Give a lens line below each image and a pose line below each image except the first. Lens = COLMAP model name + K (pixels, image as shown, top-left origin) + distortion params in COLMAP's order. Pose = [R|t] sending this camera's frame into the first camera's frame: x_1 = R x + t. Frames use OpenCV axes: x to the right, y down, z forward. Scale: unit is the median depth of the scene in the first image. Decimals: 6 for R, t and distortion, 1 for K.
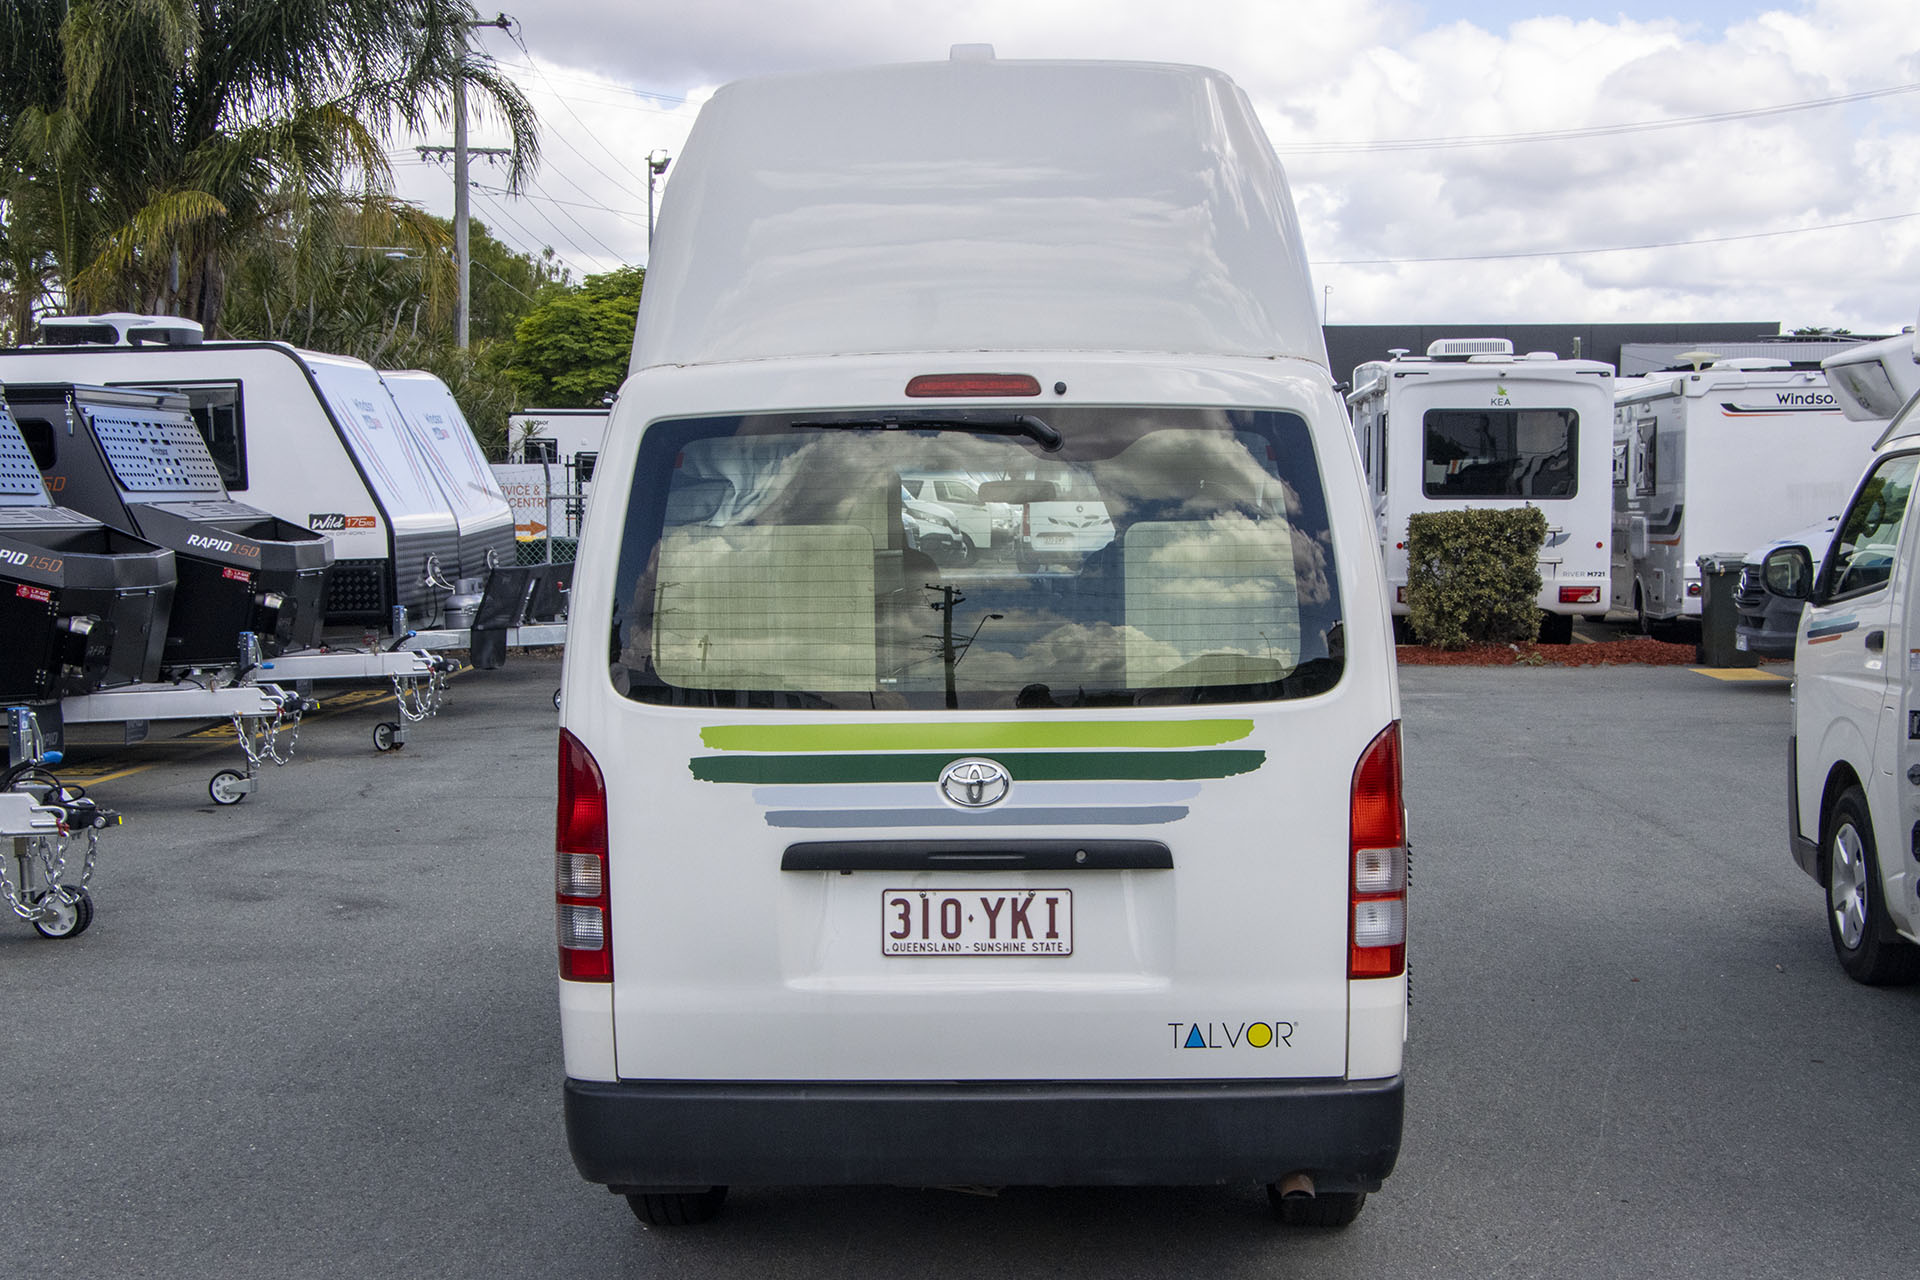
lens RADIAL K [[2767.6, 0, 960.0], [0, 2767.6, 640.0], [0, 0, 1]] dist [0.043331, 0.106370]
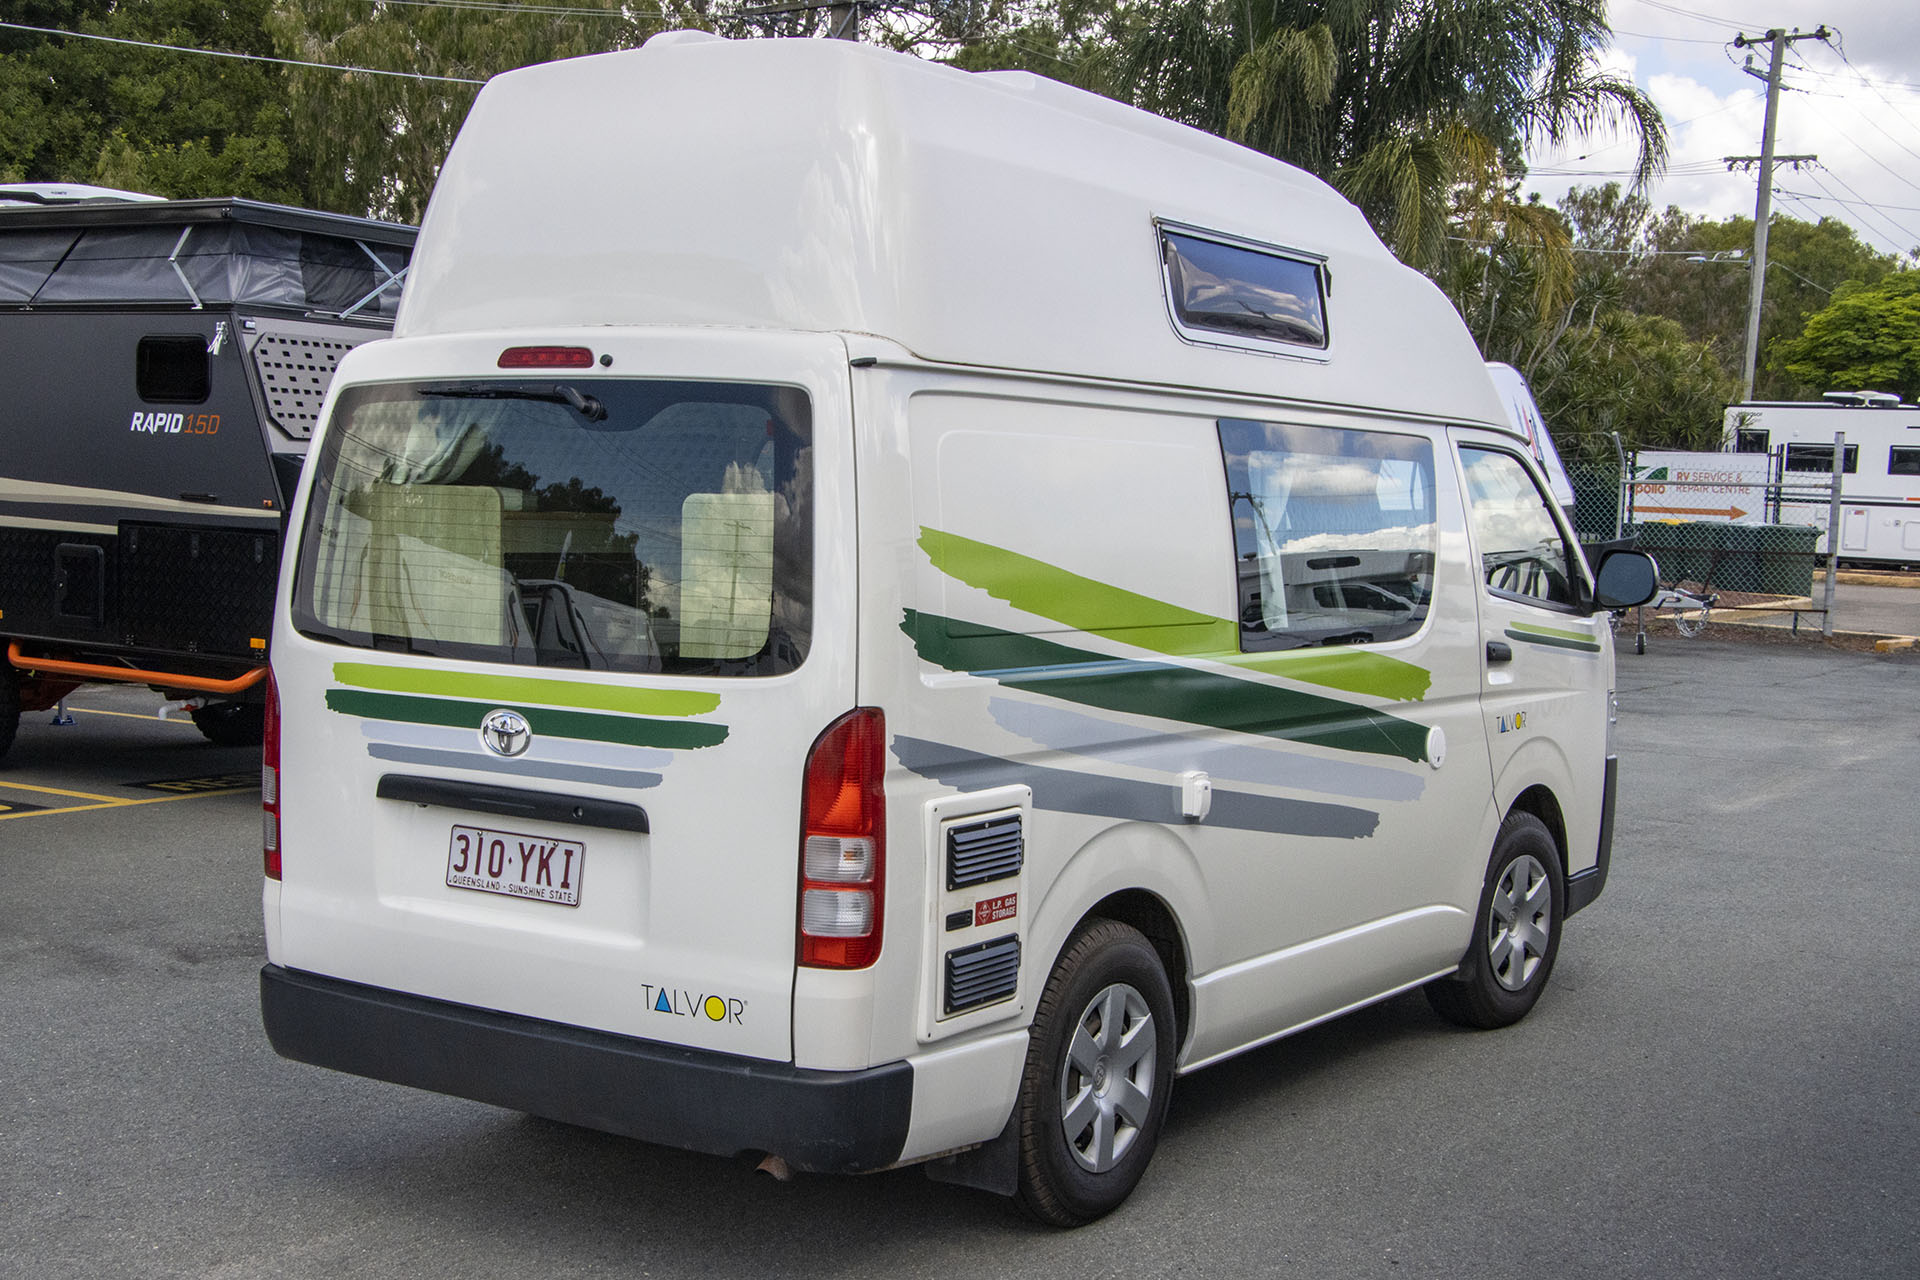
lens RADIAL K [[2460.4, 0, 960.0], [0, 2460.4, 640.0], [0, 0, 1]] dist [-0.035665, 0.482153]
pose [[0.855791, 0.068003, -0.512833, 0.627637], [-0.060750, 0.997674, 0.030918, -0.023200], [0.513743, 0.004695, 0.857931, 0.280450]]
